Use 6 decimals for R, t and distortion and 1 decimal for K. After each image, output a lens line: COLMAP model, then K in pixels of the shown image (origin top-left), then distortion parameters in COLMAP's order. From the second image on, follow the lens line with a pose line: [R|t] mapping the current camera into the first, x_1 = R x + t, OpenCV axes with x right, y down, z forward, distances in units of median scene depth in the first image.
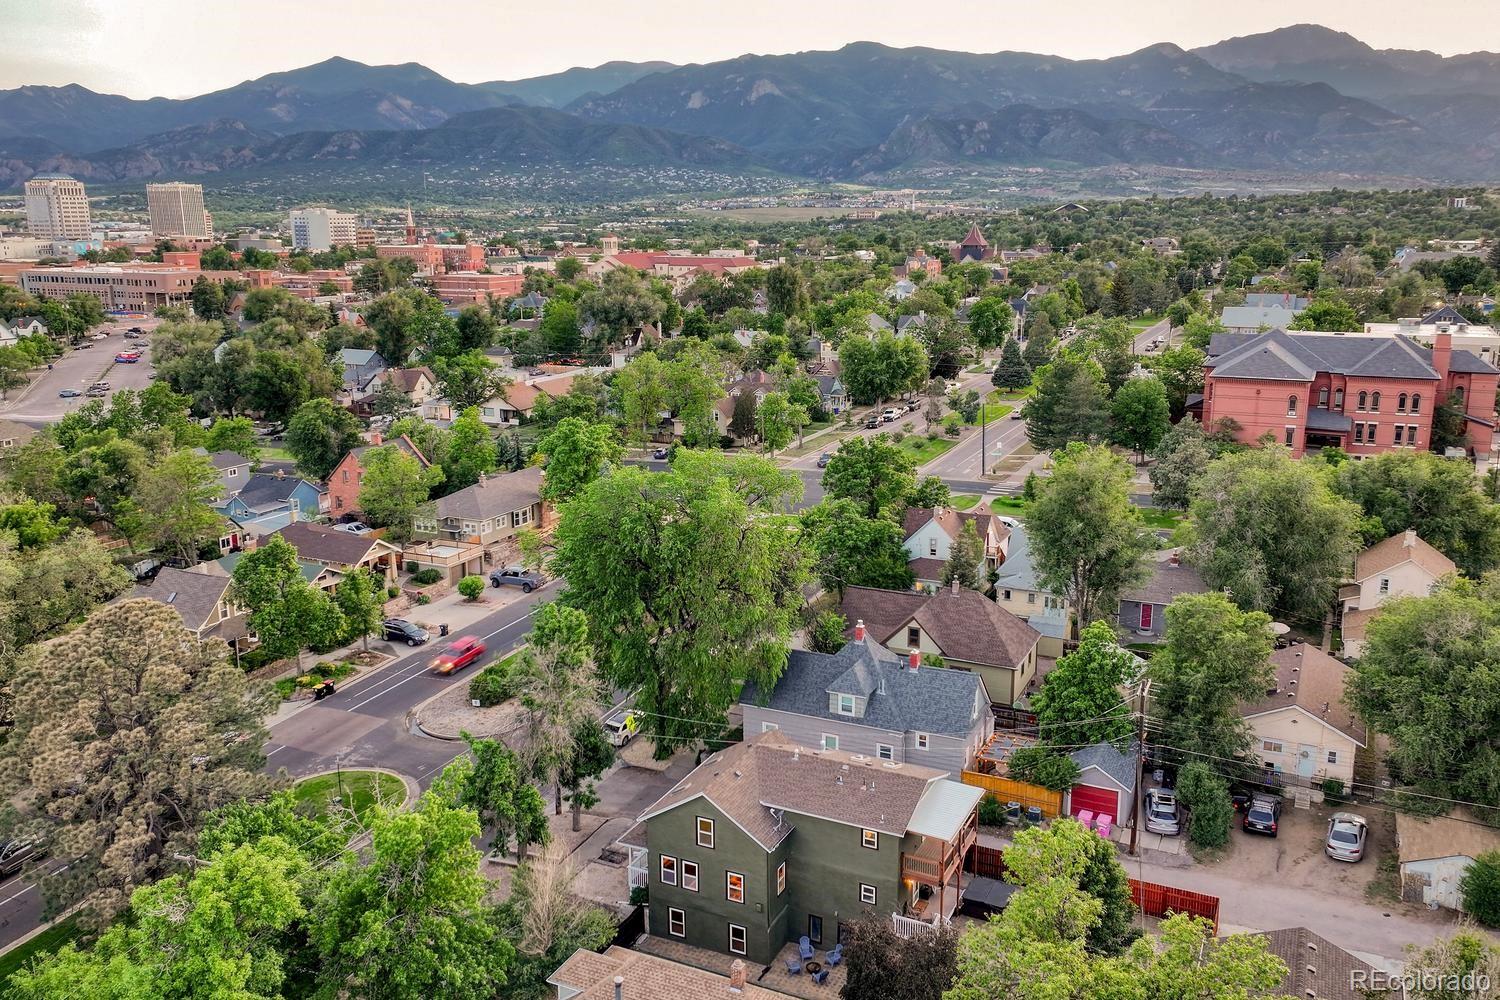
lens RADIAL K [[1233.7, 0, 755.1], [0, 1233.7, 501.7], [0, 0, 1]] dist [0.066764, -0.065099]
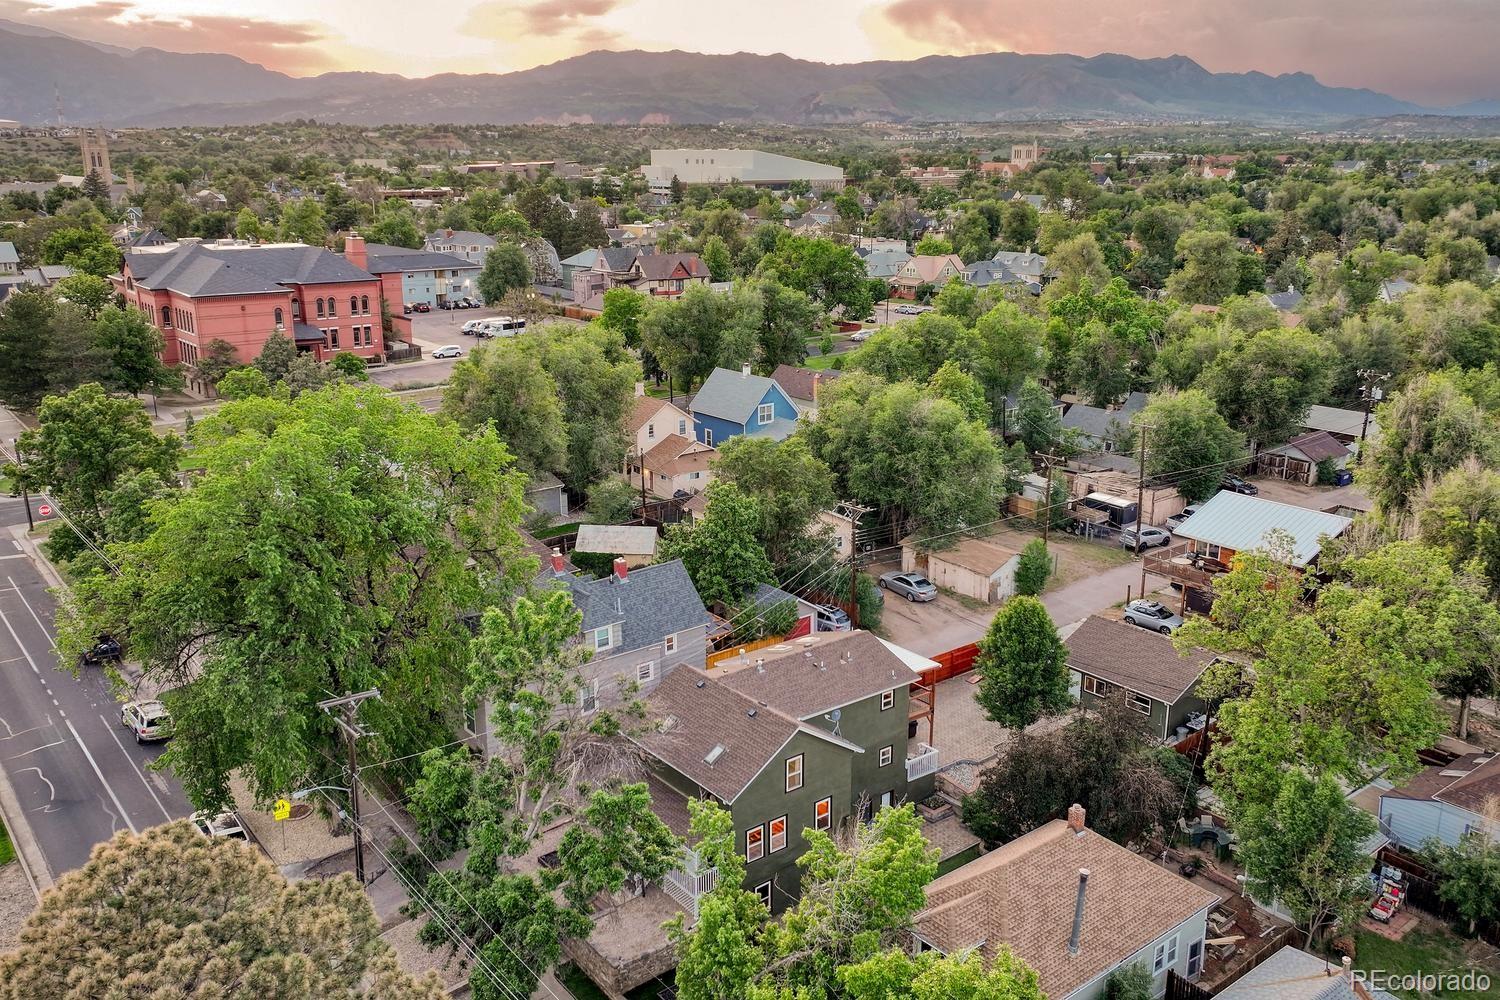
lens RADIAL K [[1233.7, 0, 755.1], [0, 1233.7, 501.7], [0, 0, 1]] dist [0.066764, -0.065099]
pose [[0.432779, -0.238682, 0.869329, -0.433608], [0.202418, 0.965419, 0.164294, -0.034919], [-0.878481, 0.104864, 0.466127, 0.349727]]
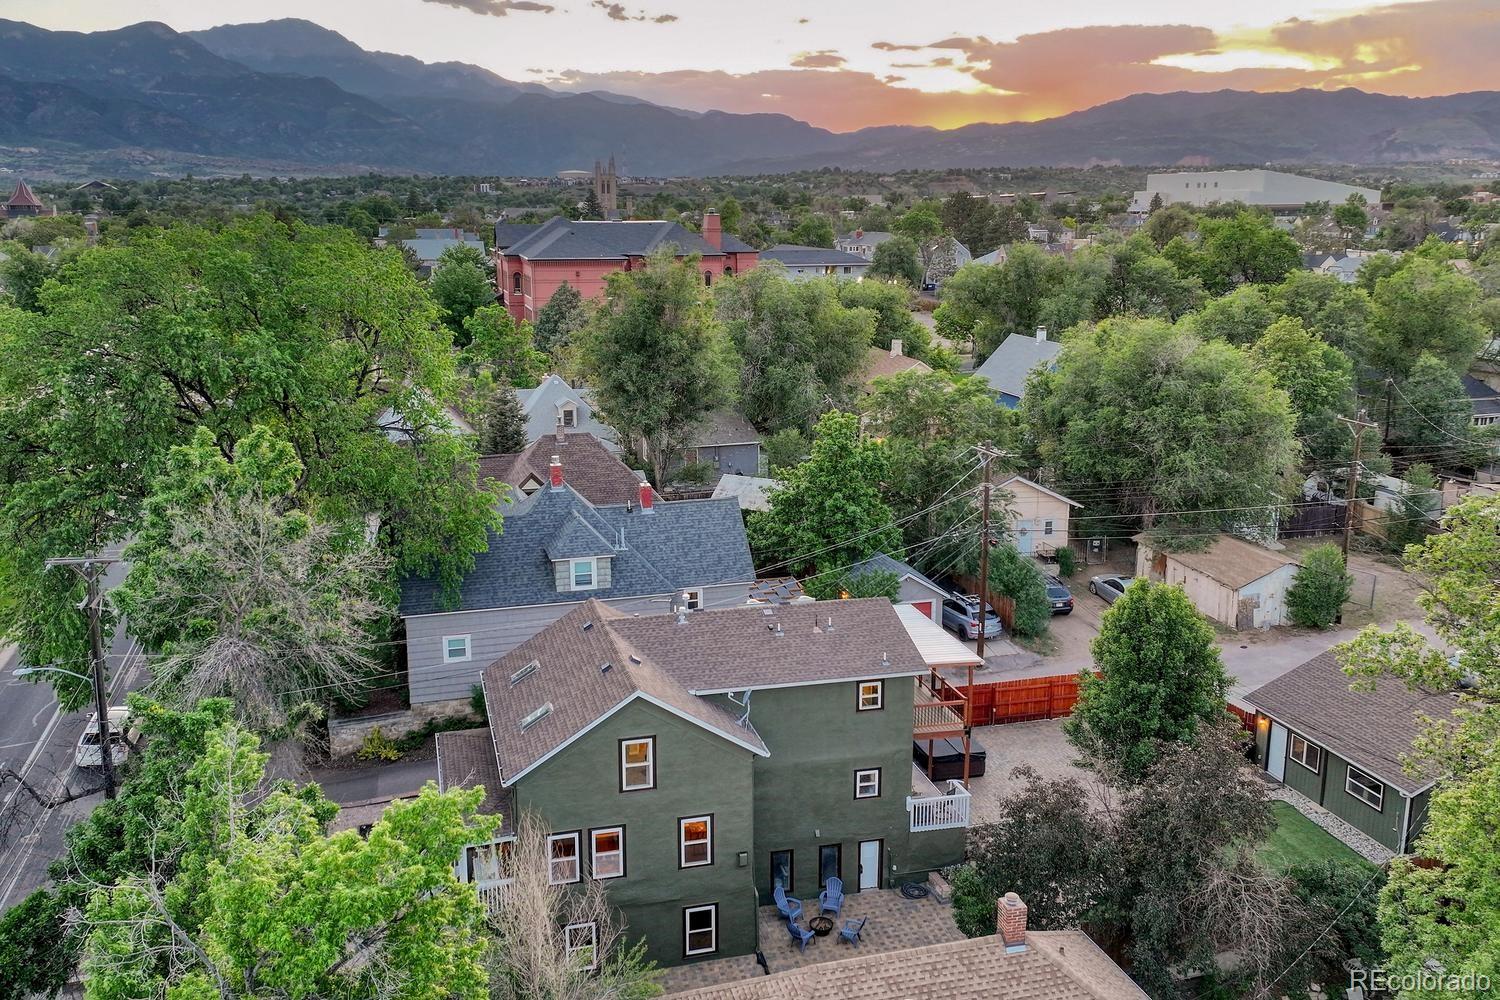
lens RADIAL K [[1260.6, 0, 732.7], [0, 1260.6, 491.2], [0, 0, 1]] dist [0.070455, -0.070226]
pose [[0.759686, -0.140809, 0.634862, -0.204761], [0.145340, 0.988344, 0.045293, 0.072031], [-0.633840, 0.057862, 0.771297, 0.301903]]
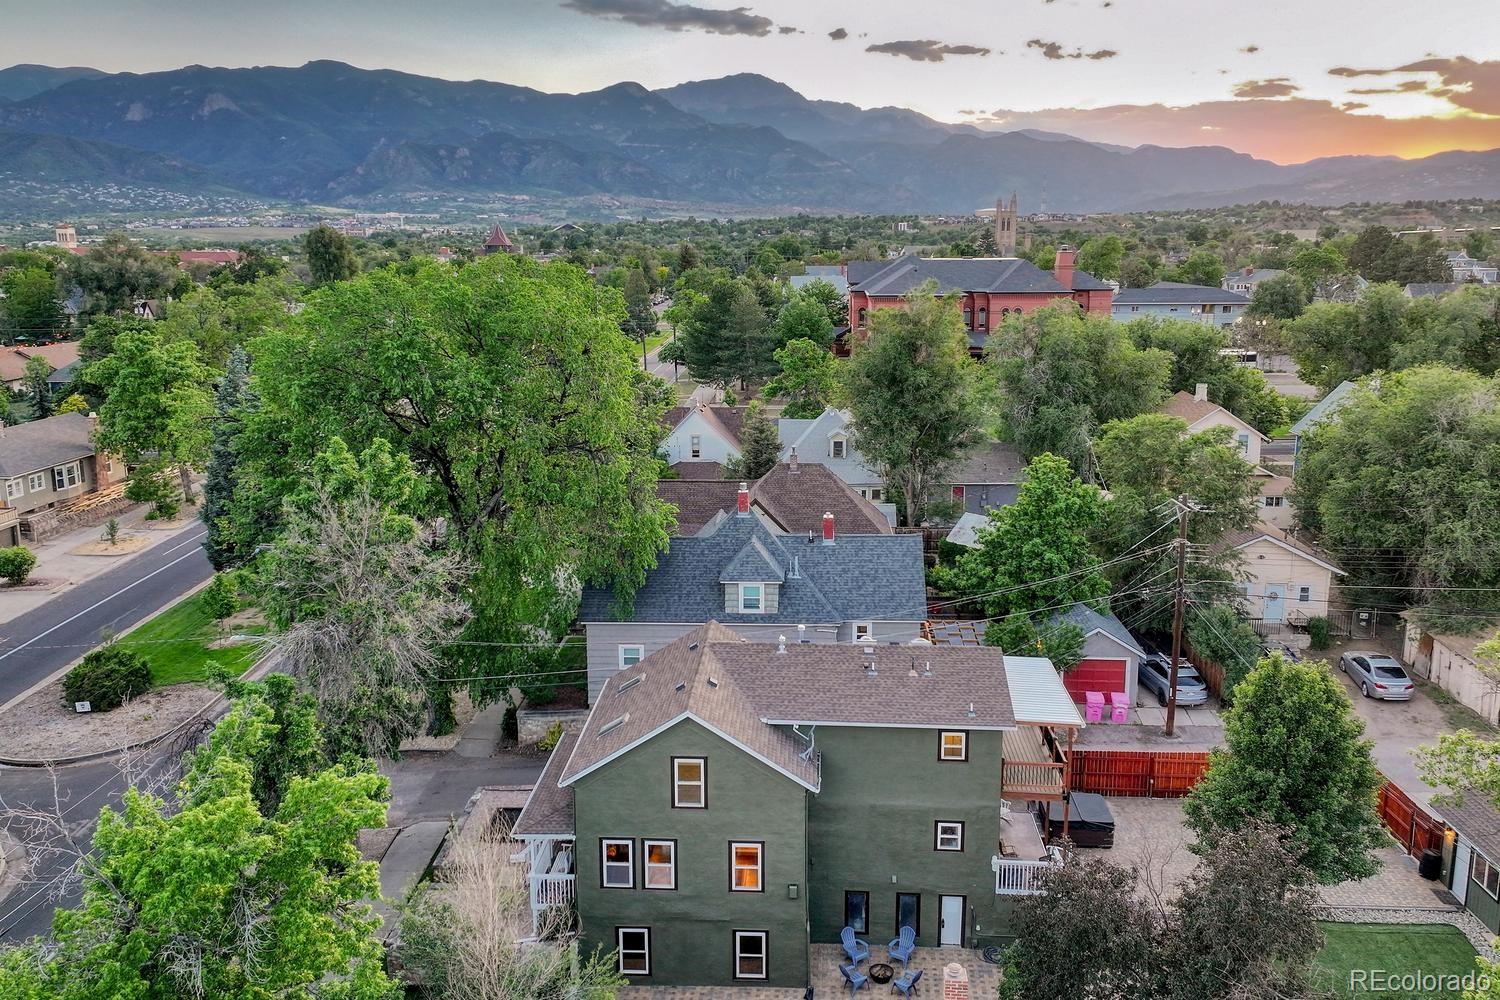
lens RADIAL K [[1233.7, 0, 755.1], [0, 1233.7, 501.7], [0, 0, 1]] dist [0.066764, -0.065099]
pose [[0.921505, -0.076620, 0.380734, -0.128706], [0.085208, 0.996347, -0.005724, 0.081683], [-0.378905, 0.037716, 0.924667, 0.257690]]
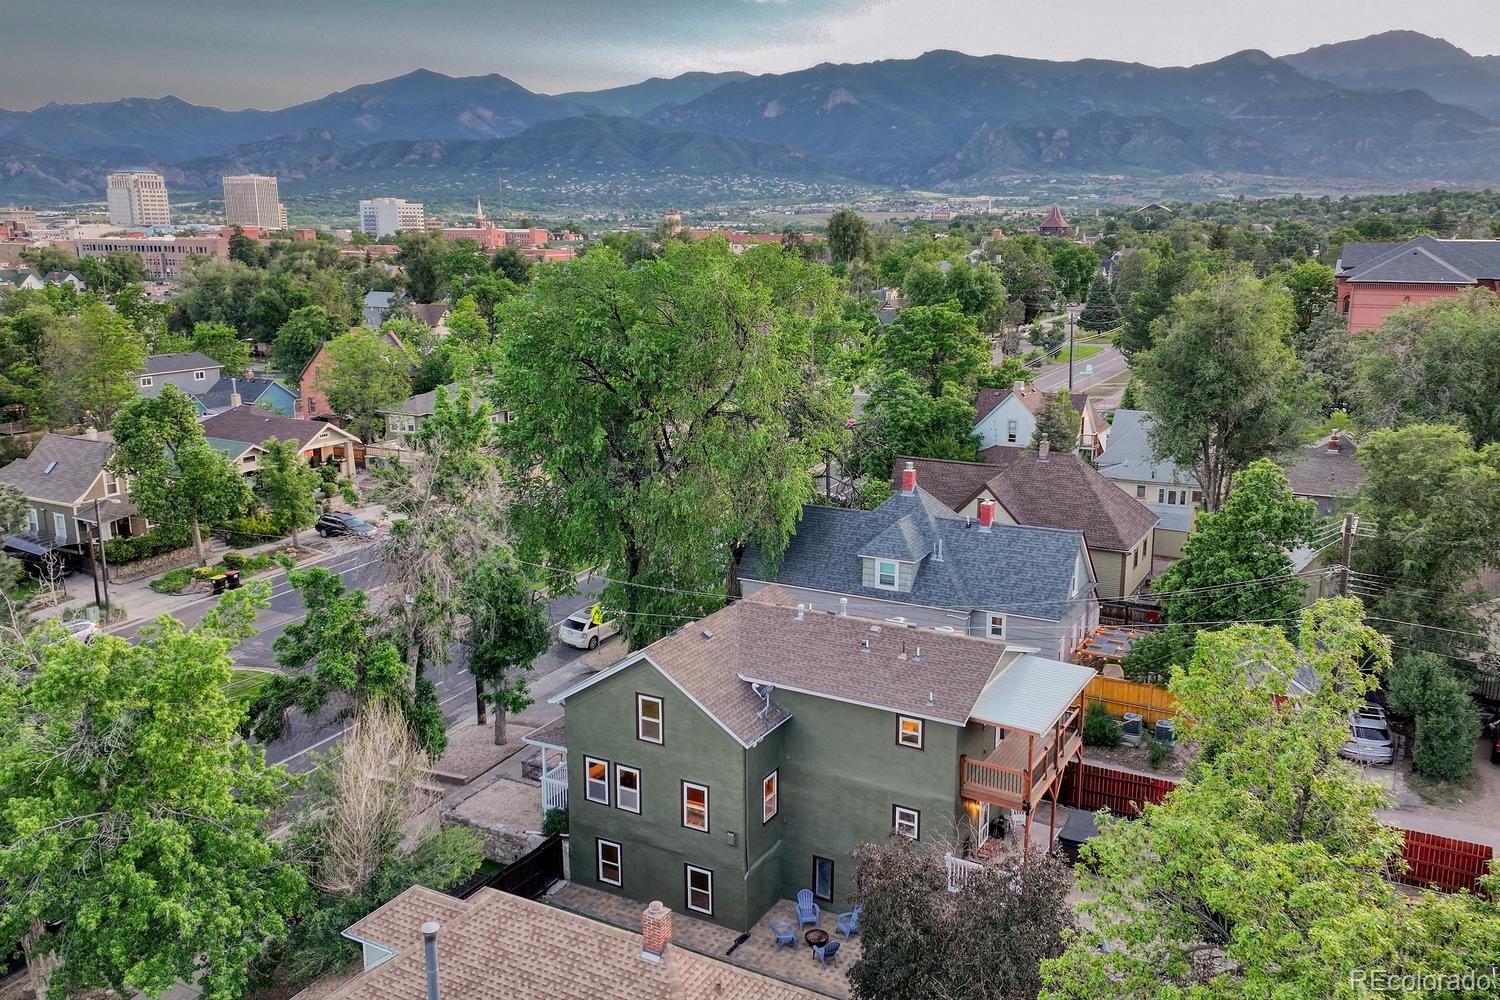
lens RADIAL K [[1233.7, 0, 755.1], [0, 1233.7, 501.7], [0, 0, 1]] dist [0.066764, -0.065099]
pose [[0.998278, 0.015883, -0.056468, 0.027367], [-0.016348, 0.999836, -0.007782, 0.092259], [0.056335, 0.008692, 0.998374, 0.213876]]
